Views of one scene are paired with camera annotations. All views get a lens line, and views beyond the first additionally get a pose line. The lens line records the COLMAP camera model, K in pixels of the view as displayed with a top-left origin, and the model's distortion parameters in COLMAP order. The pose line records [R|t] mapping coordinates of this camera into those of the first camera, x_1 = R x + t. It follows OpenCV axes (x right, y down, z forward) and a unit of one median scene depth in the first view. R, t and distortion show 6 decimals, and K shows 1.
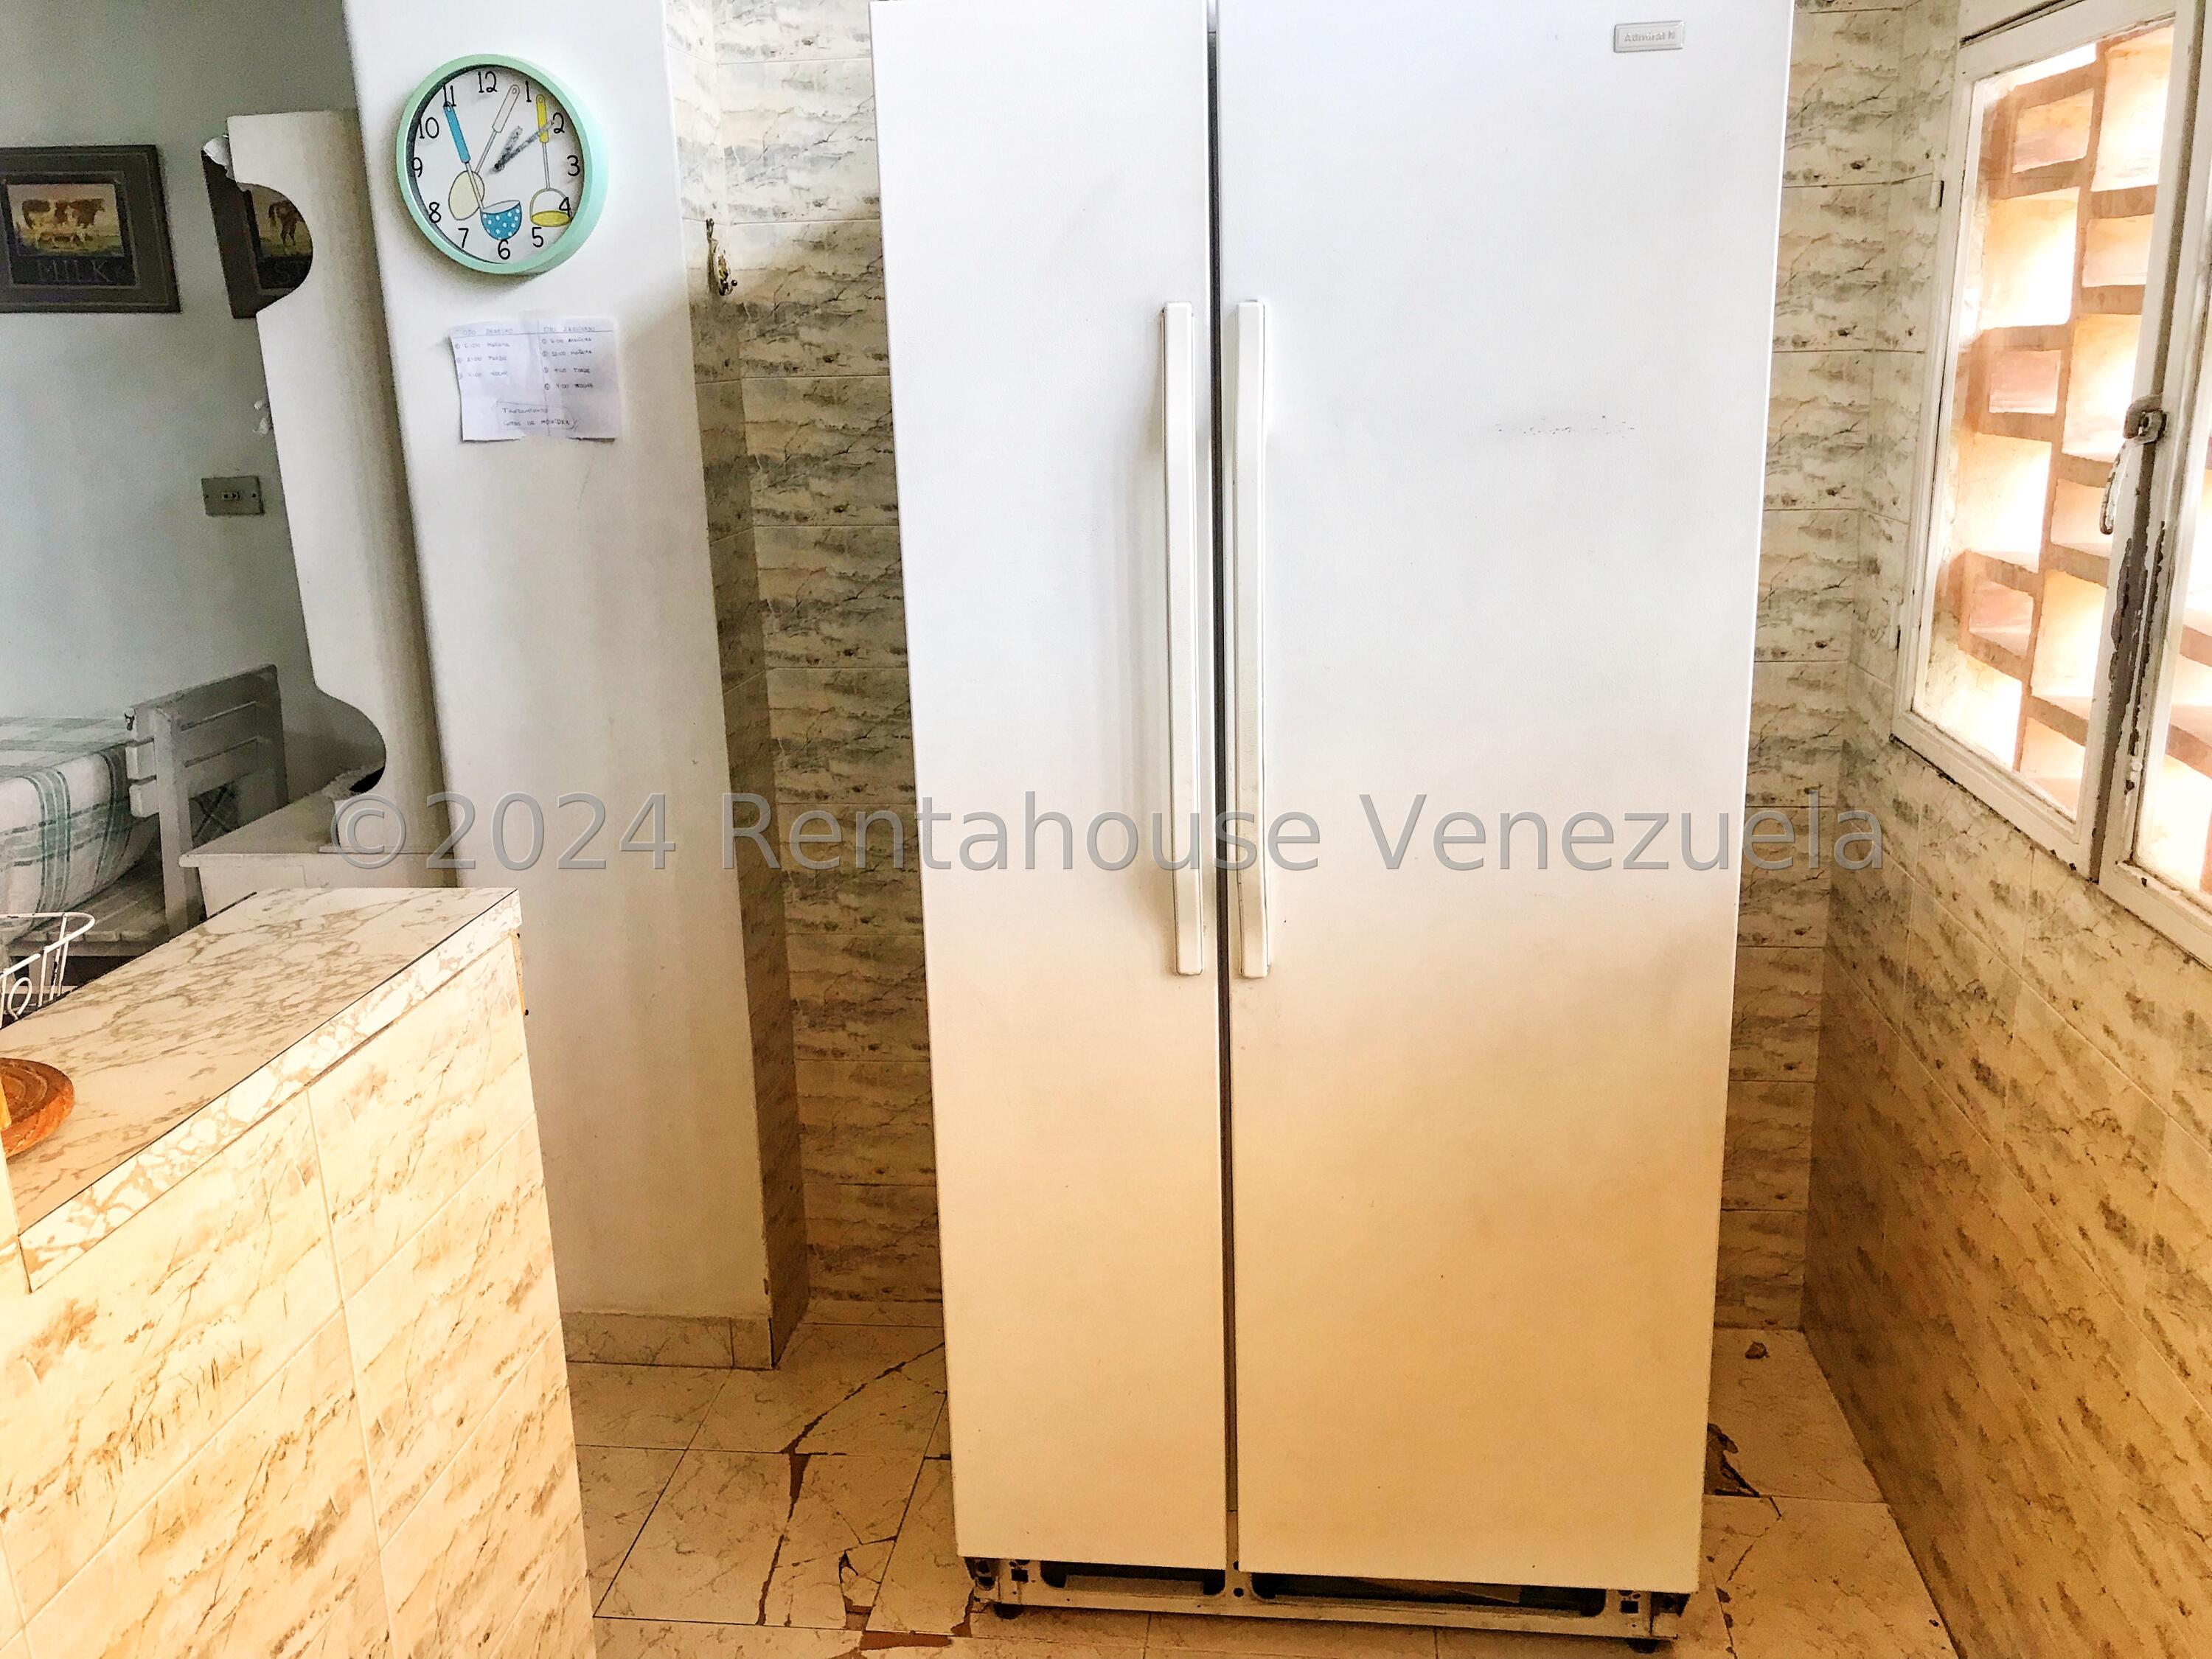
lens RADIAL K [[1822.7, 0, 1101.3], [0, 1822.7, 829.6], [0, 0, 1]] dist [0.000543, 0.006451]
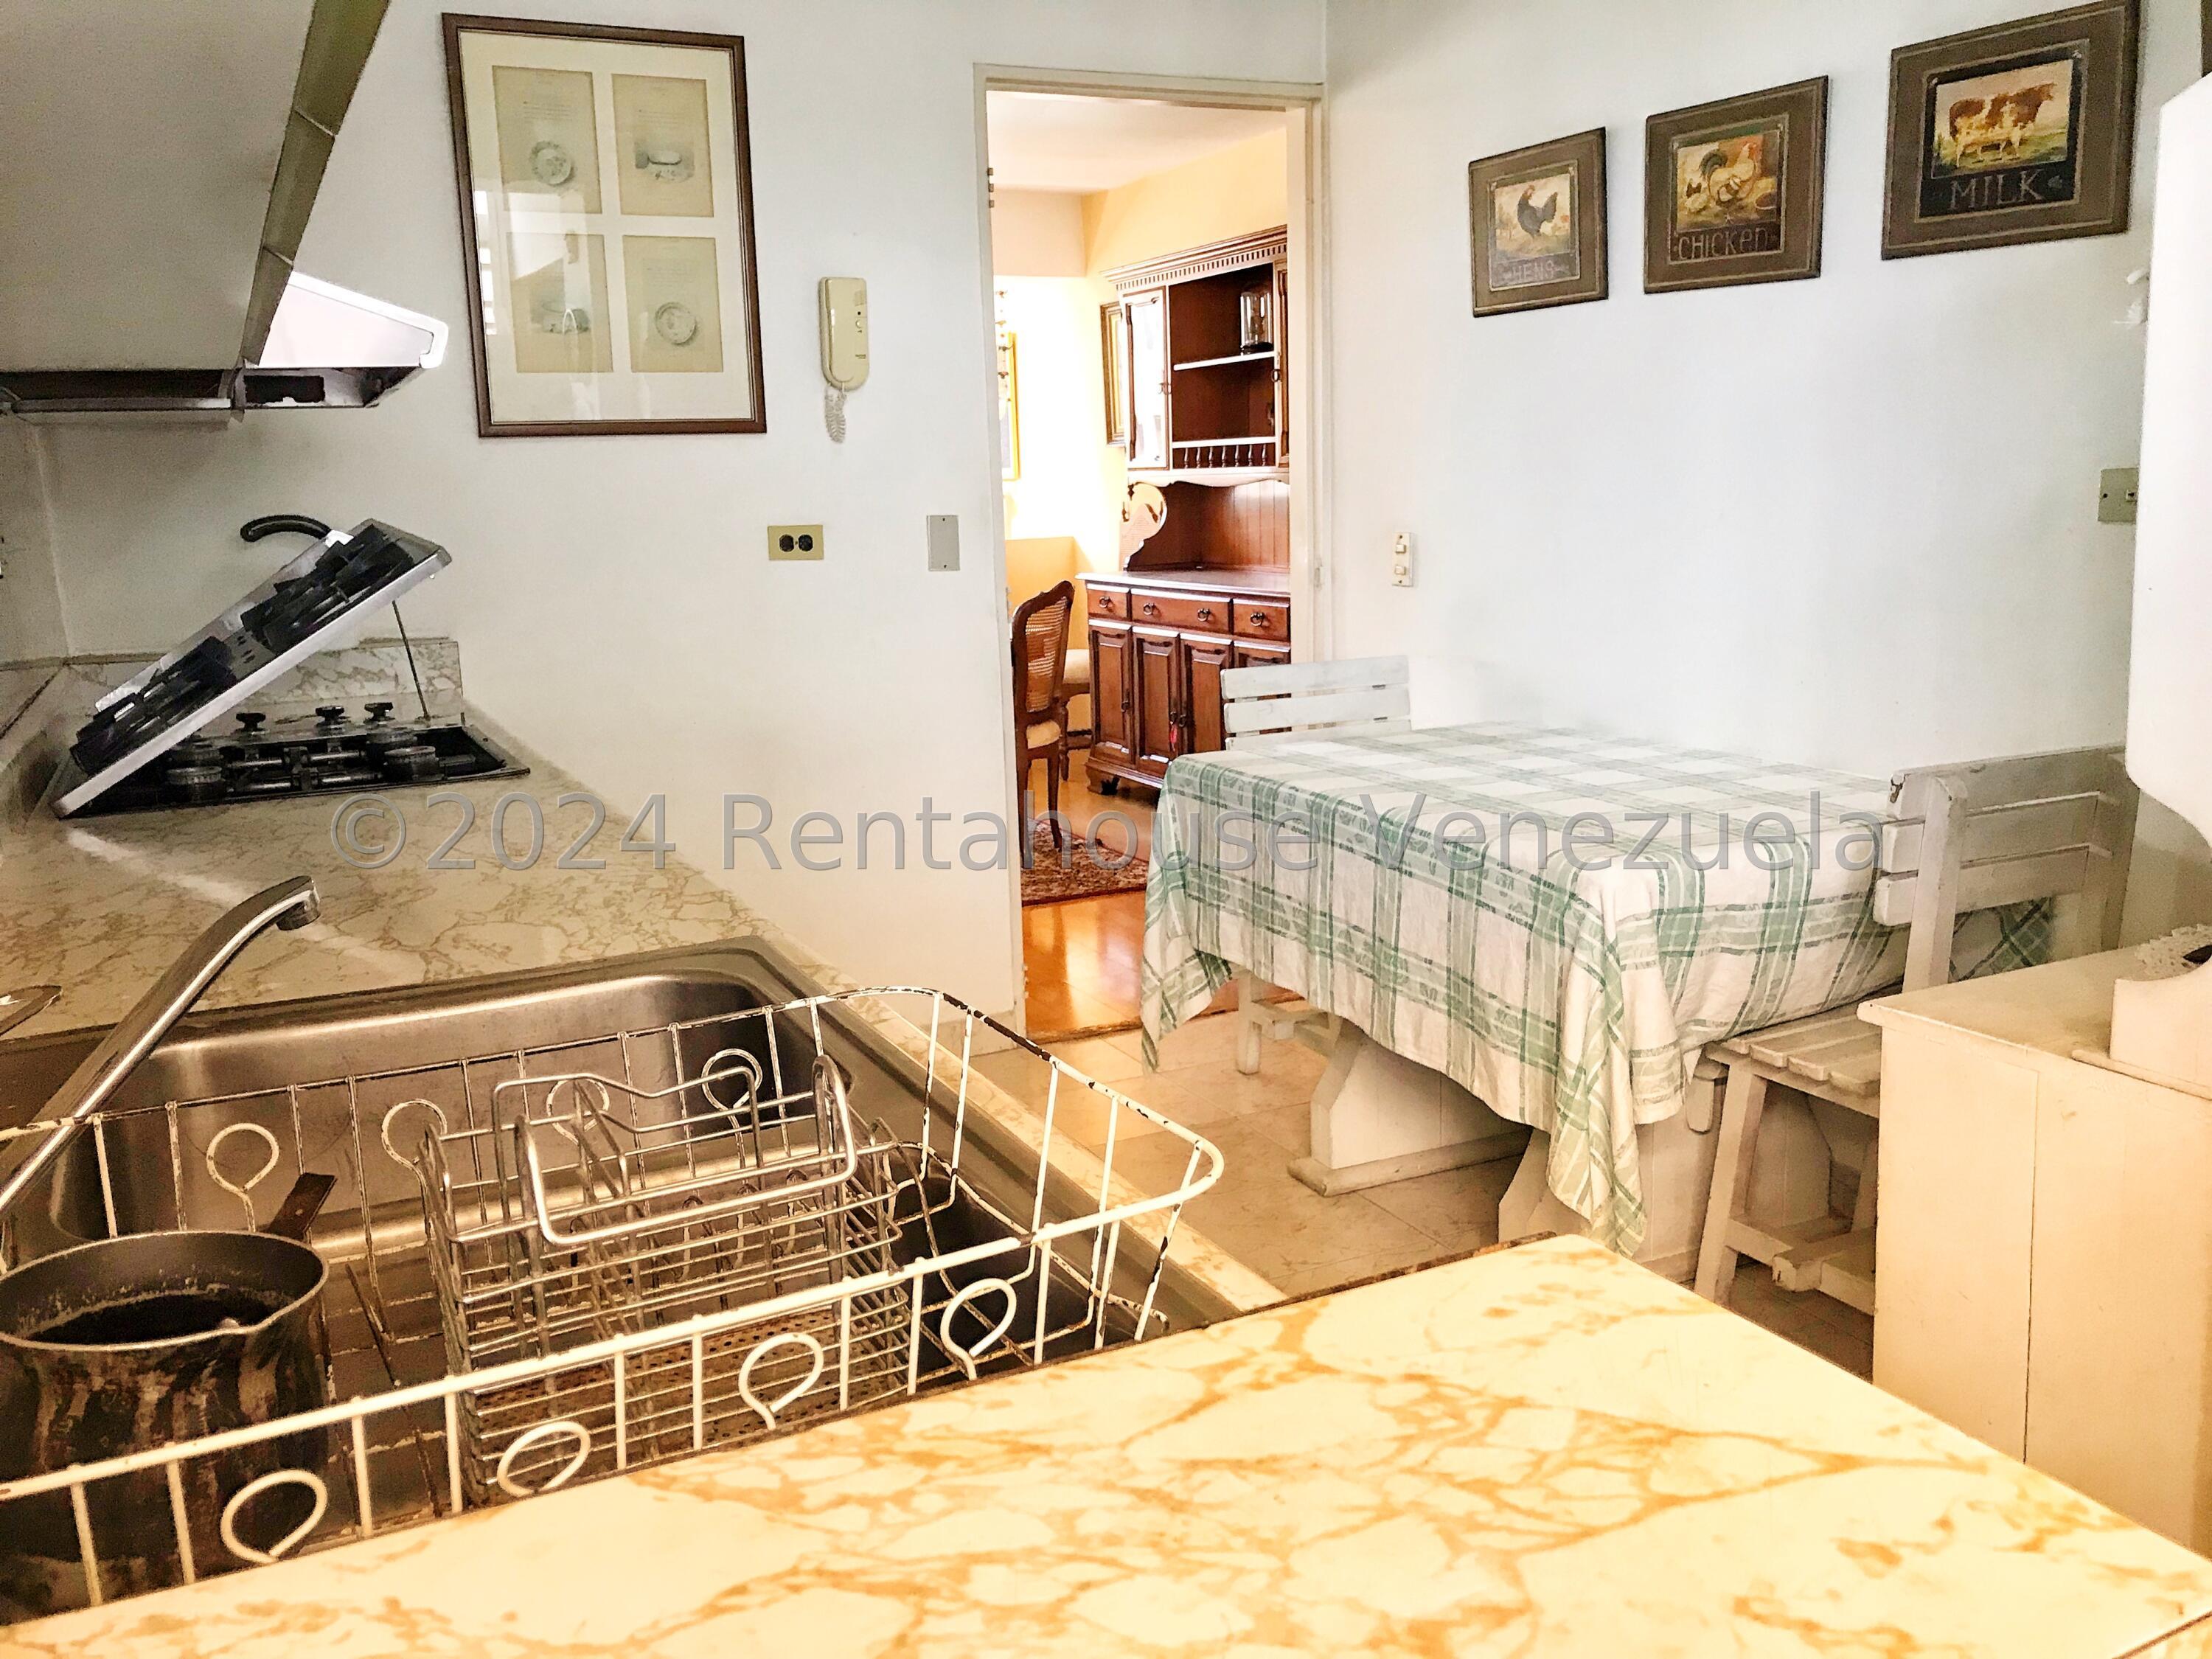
lens RADIAL K [[1822.7, 0, 1096.1], [0, 1822.7, 817.1], [0, 0, 1]] dist [0.000543, 0.006451]
pose [[0.530050, 0.163427, -0.832069, -0.097470], [-0.205075, 0.976830, 0.061221, -0.026615], [0.822795, 0.138186, 0.551284, 0.327465]]
